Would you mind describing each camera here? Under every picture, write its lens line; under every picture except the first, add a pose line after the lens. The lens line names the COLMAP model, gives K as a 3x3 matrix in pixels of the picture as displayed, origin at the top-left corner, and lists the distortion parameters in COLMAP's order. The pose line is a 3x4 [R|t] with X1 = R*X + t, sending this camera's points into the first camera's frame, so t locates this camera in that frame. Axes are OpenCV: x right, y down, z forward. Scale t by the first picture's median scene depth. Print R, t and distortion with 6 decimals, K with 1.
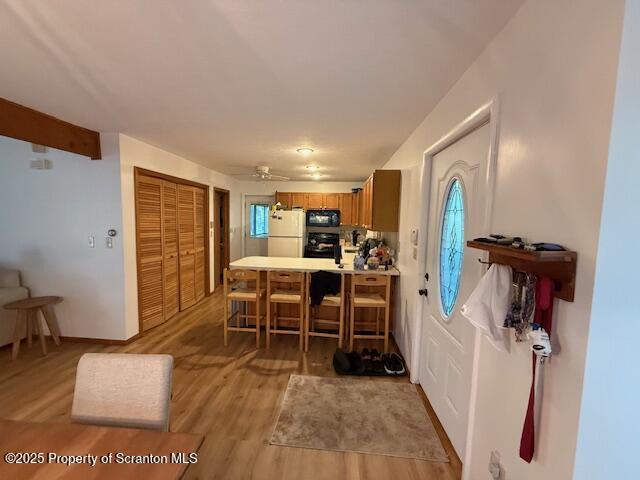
lens RADIAL K [[256.9, 0, 319.6], [0, 256.9, 238.7], [0, 0, 1]] dist [-0.001482, -0.000011]
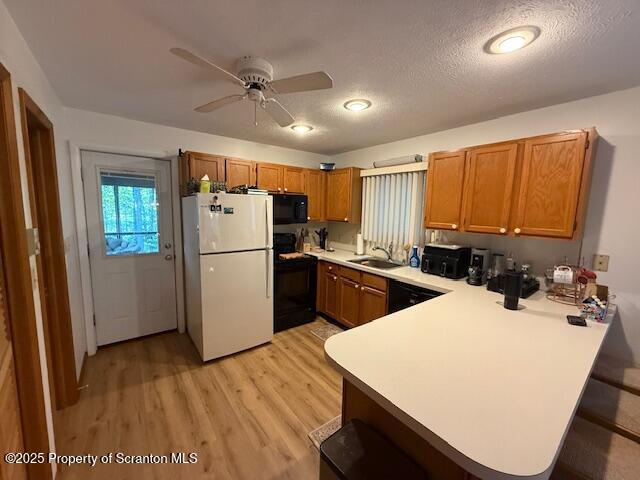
lens RADIAL K [[256.9, 0, 322.6], [0, 256.9, 240.0], [0, 0, 1]] dist [-0.001482, -0.000011]
pose [[0.745206, -0.081655, 0.661816, -0.313517], [0.040991, 0.996207, 0.076757, -0.052820], [-0.665574, -0.030071, 0.745726, 0.518903]]
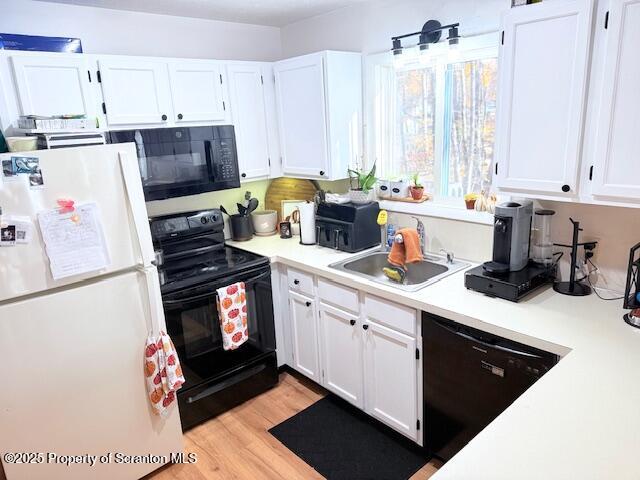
lens RADIAL K [[458.6, 0, 322.1], [0, 458.6, 238.7], [0, 0, 1]] dist [0.061252, -0.046228]
pose [[0.705823, -0.233500, 0.668798, -0.215899], [0.122380, 0.970111, 0.209544, -0.088182], [-0.697737, -0.066053, 0.713302, 0.575719]]
